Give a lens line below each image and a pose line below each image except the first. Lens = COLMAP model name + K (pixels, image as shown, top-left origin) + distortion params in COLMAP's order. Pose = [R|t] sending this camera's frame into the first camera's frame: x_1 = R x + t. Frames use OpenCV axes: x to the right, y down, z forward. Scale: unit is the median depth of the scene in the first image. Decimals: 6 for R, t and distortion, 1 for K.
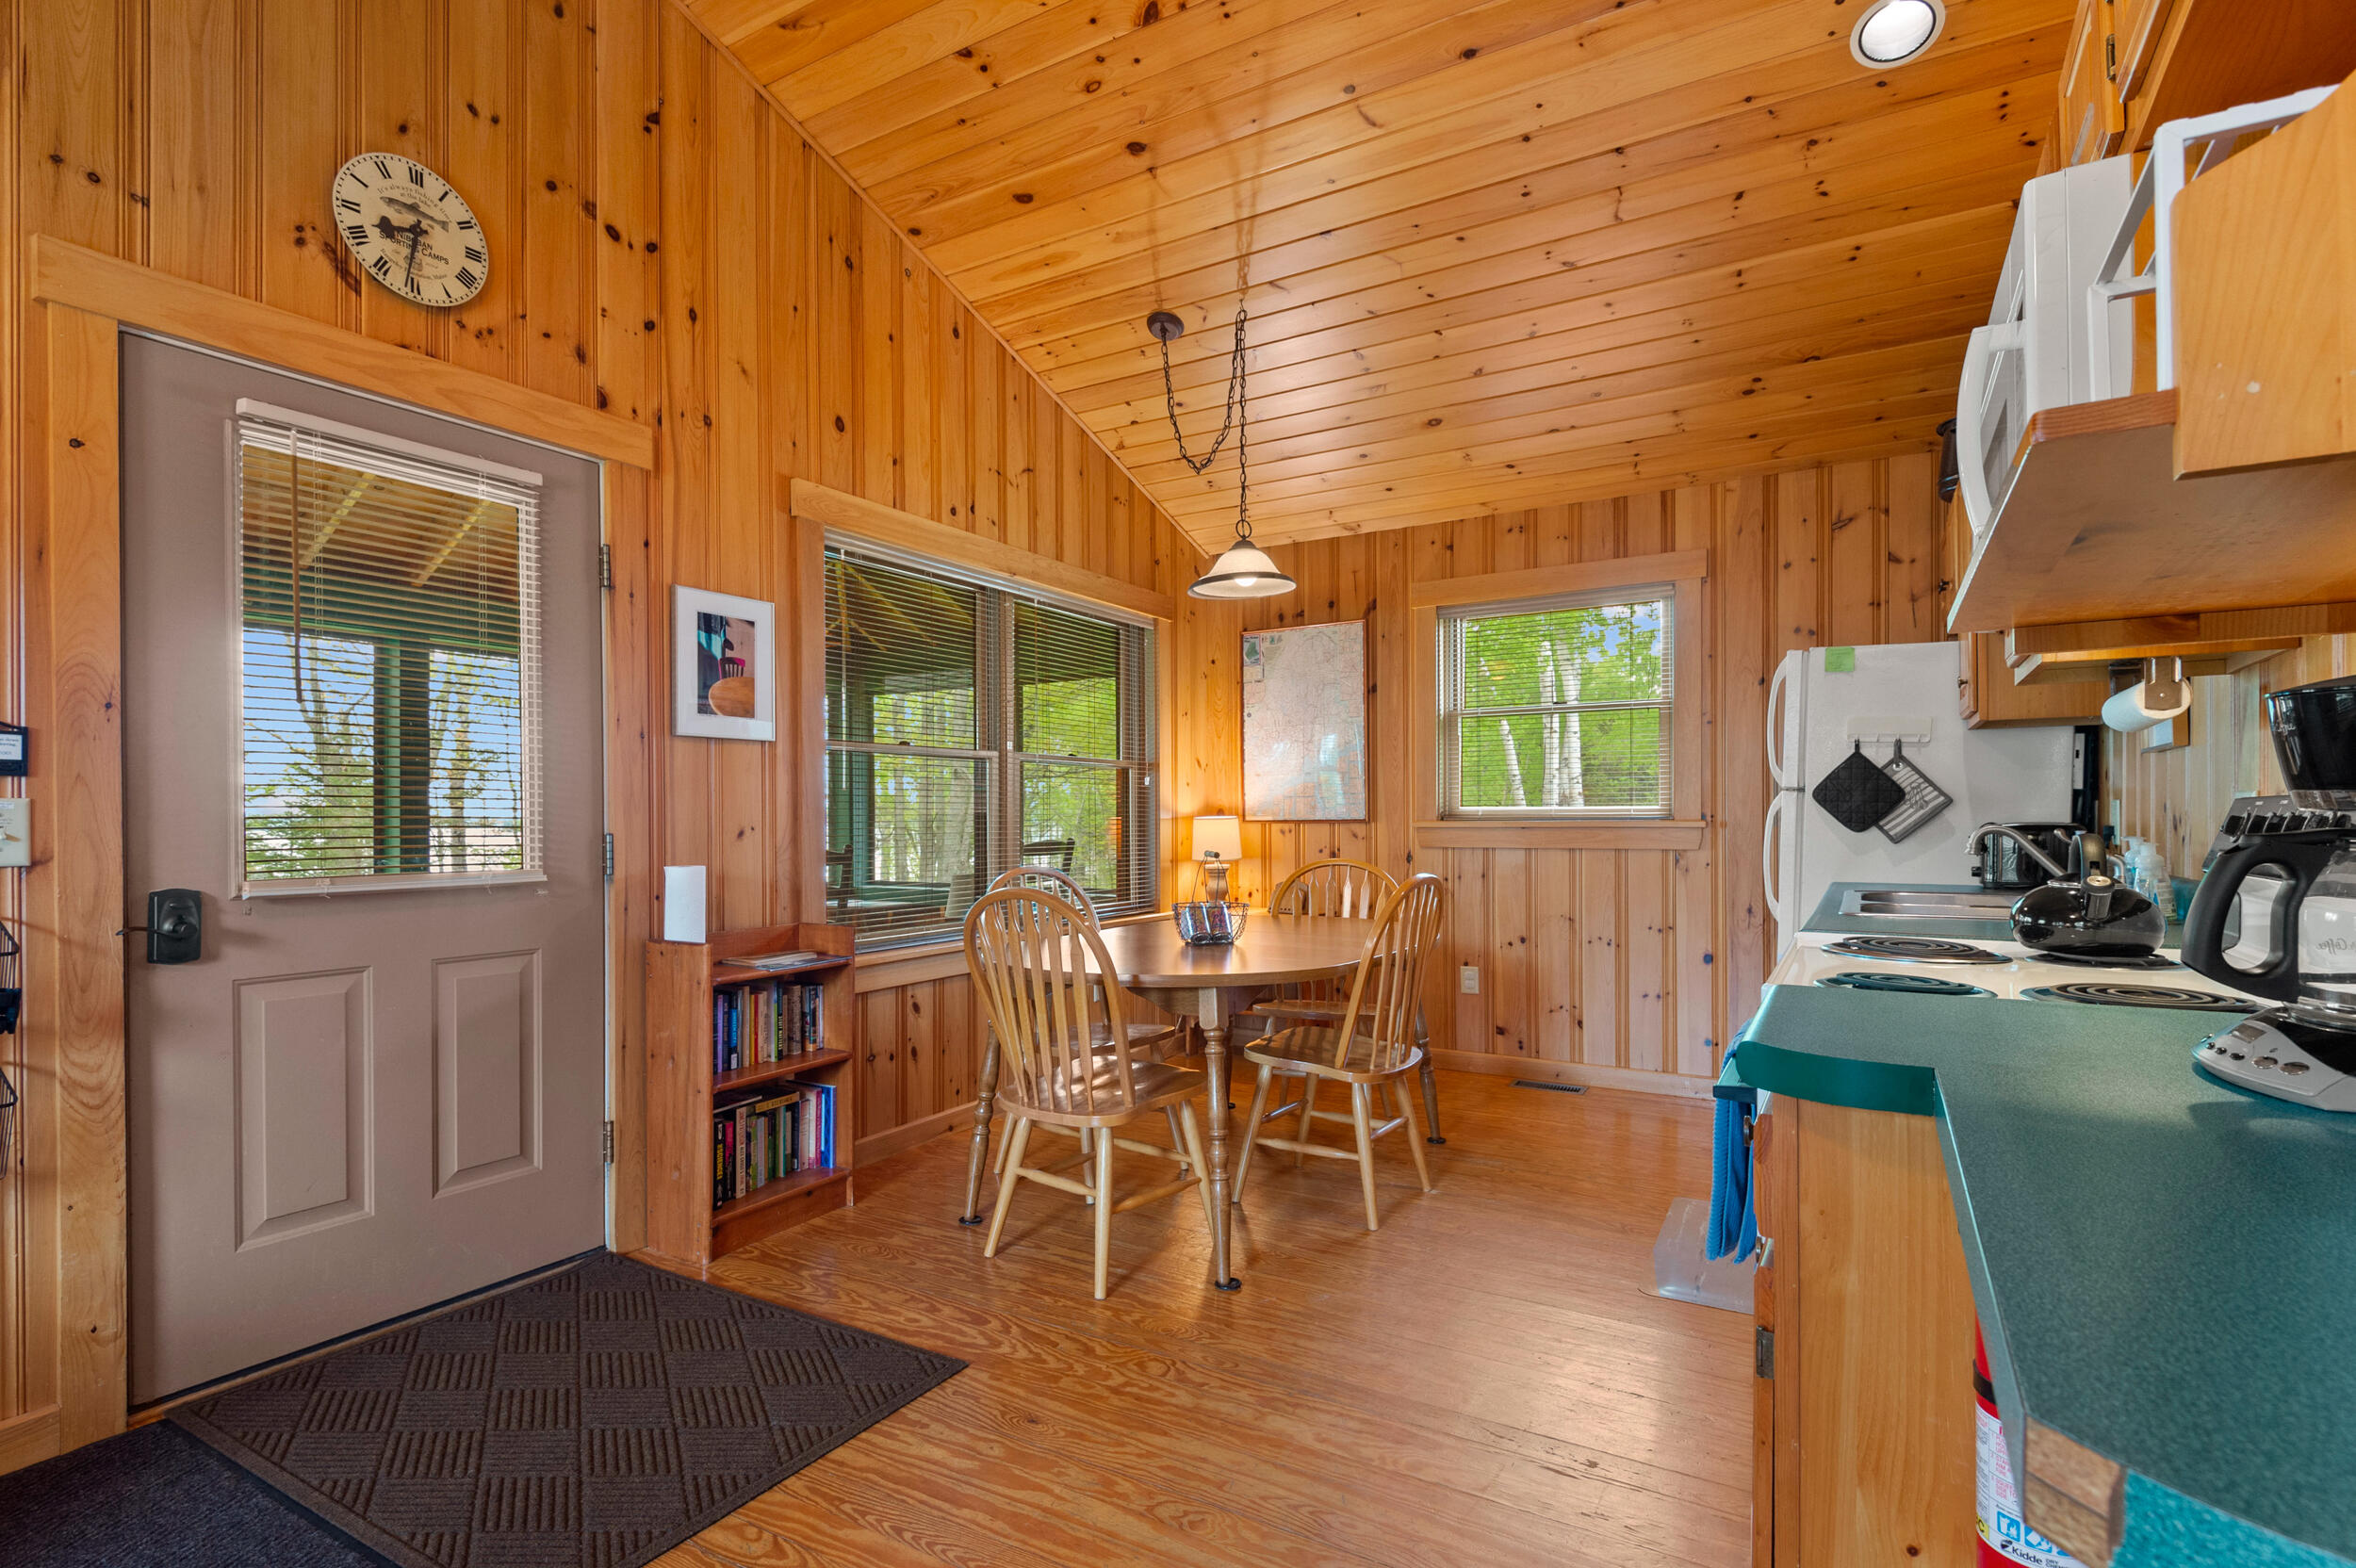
lens RADIAL K [[1117.5, 0, 1223.4], [0, 1117.5, 818.1], [0, 0, 1]] dist [0.003706, -0.003648]
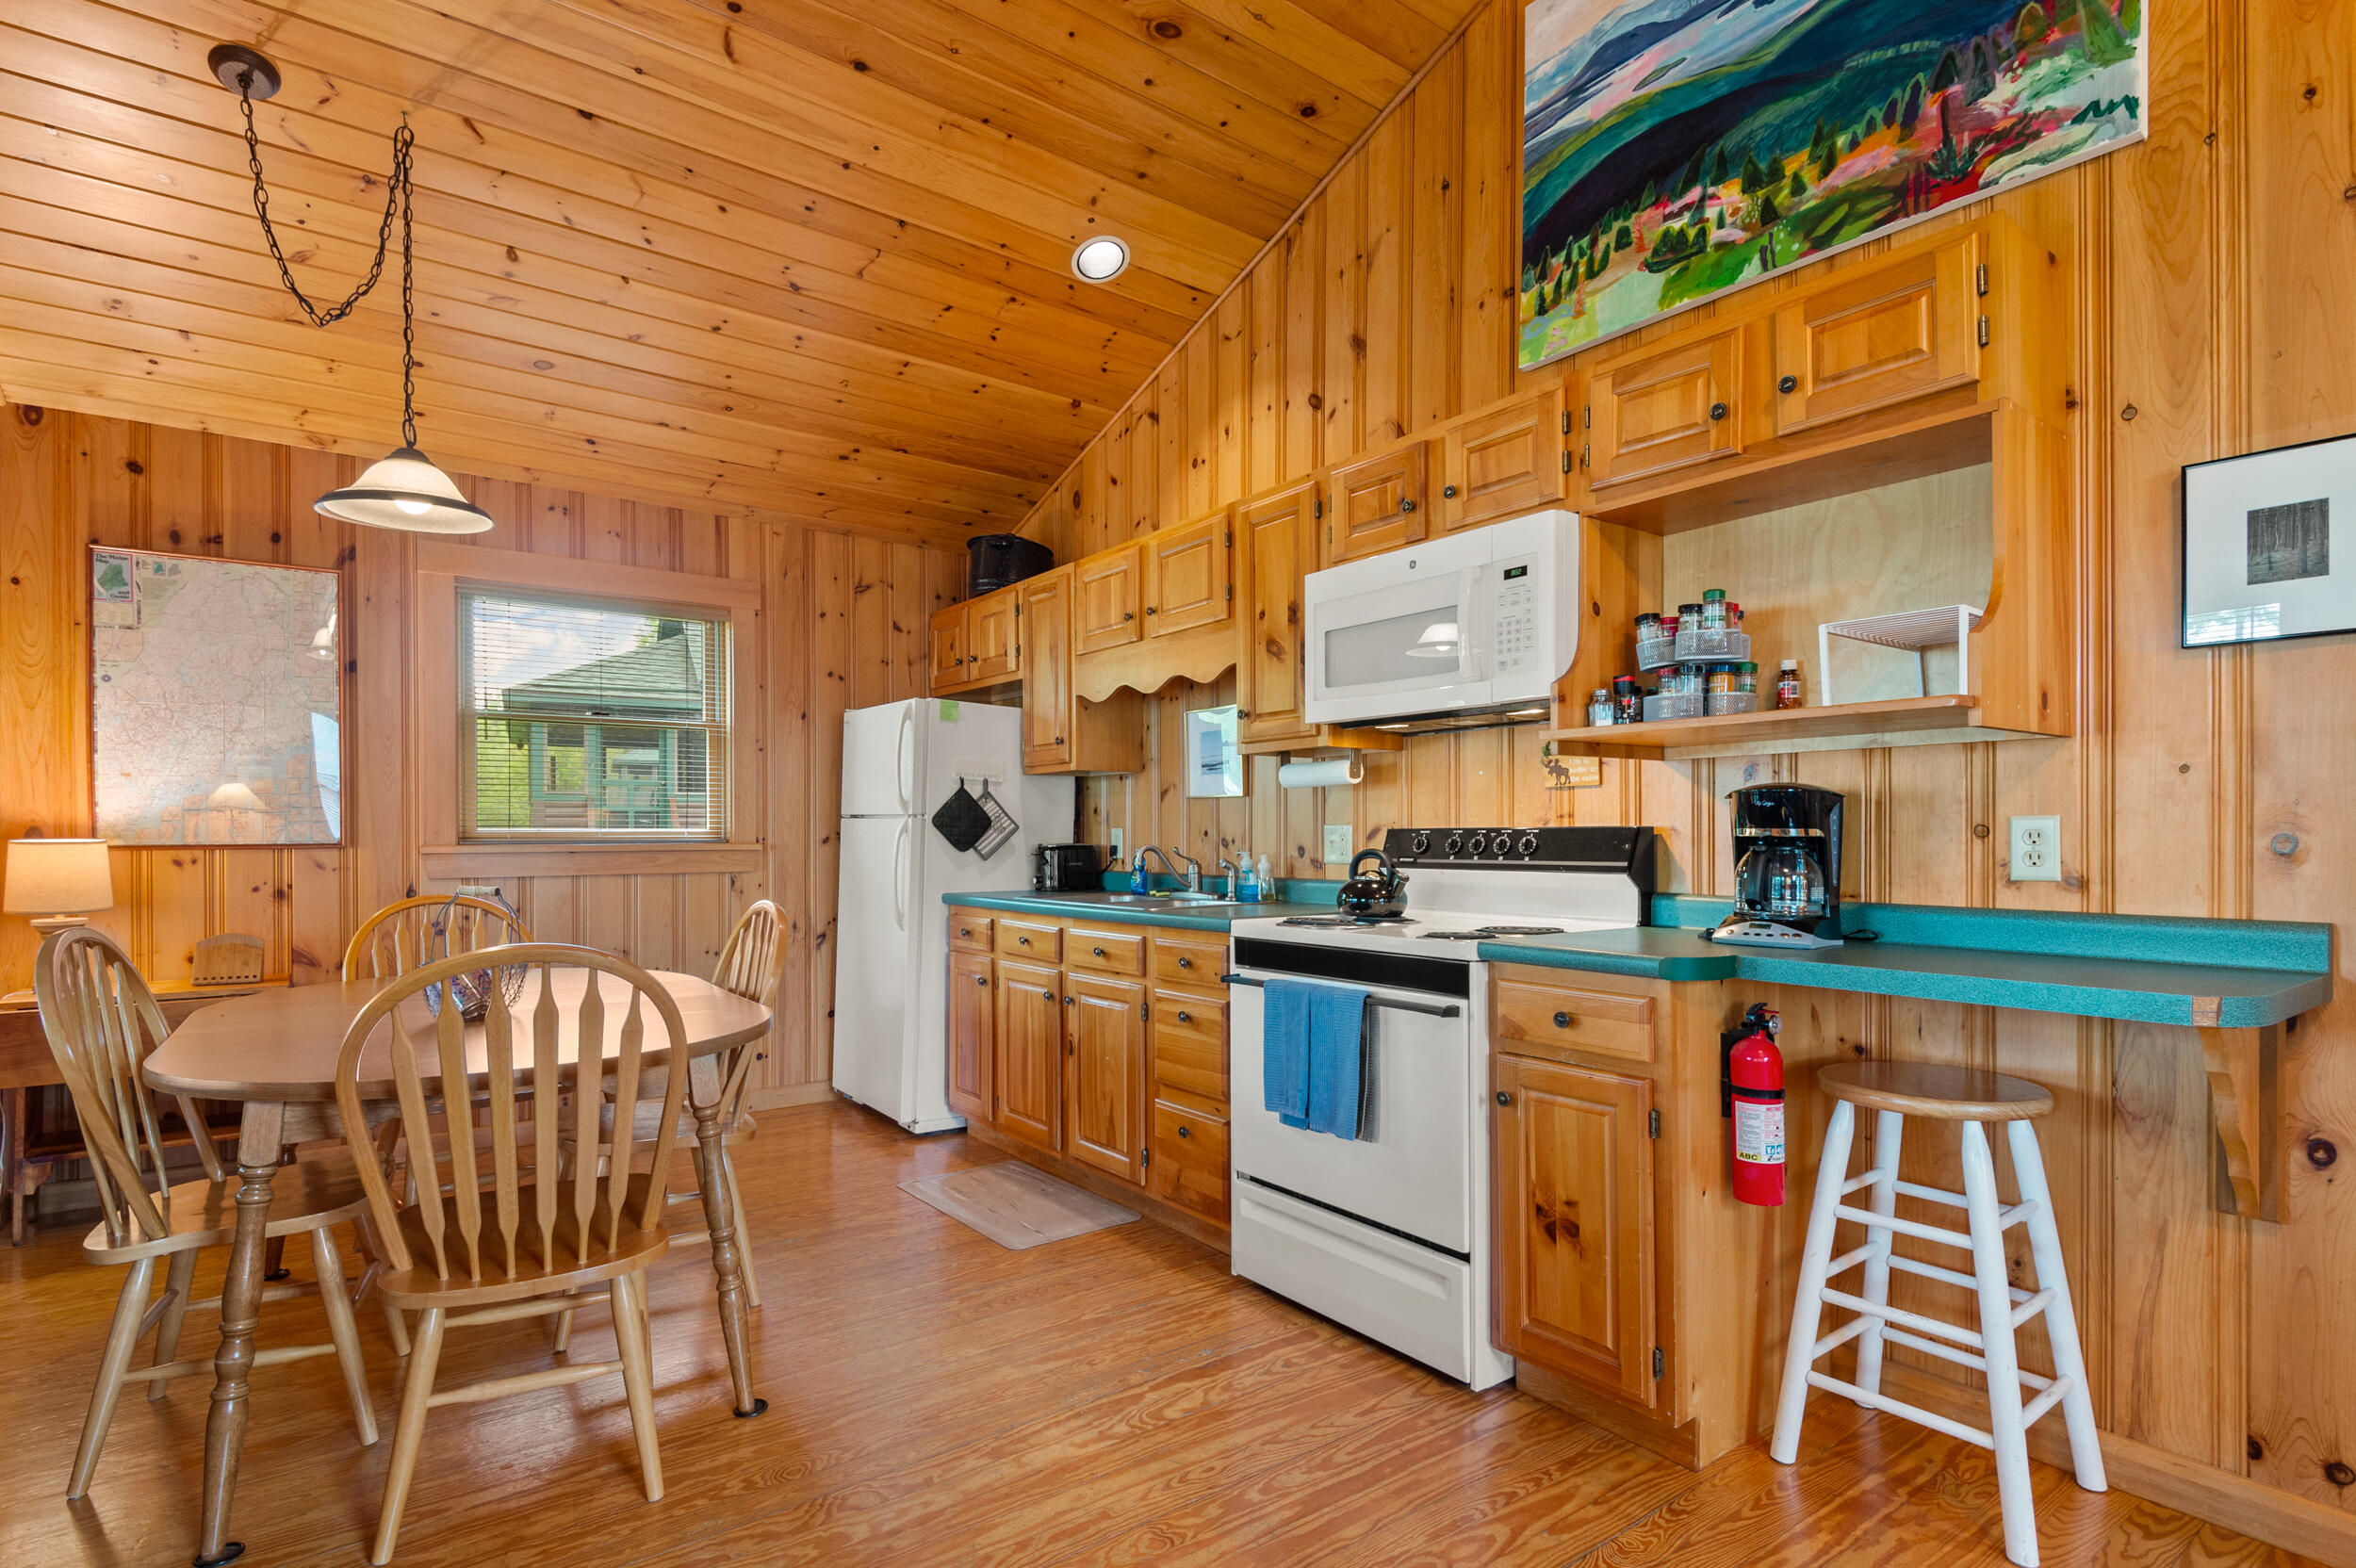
lens RADIAL K [[1117.5, 0, 1179.1], [0, 1117.5, 830.9], [0, 0, 1]] dist [0.003706, -0.003648]
pose [[0.403961, 0.010191, 0.914719, -0.472012], [0.001299, 0.999931, -0.011714, 0.003724], [-0.914775, 0.005920, 0.403920, 0.290091]]
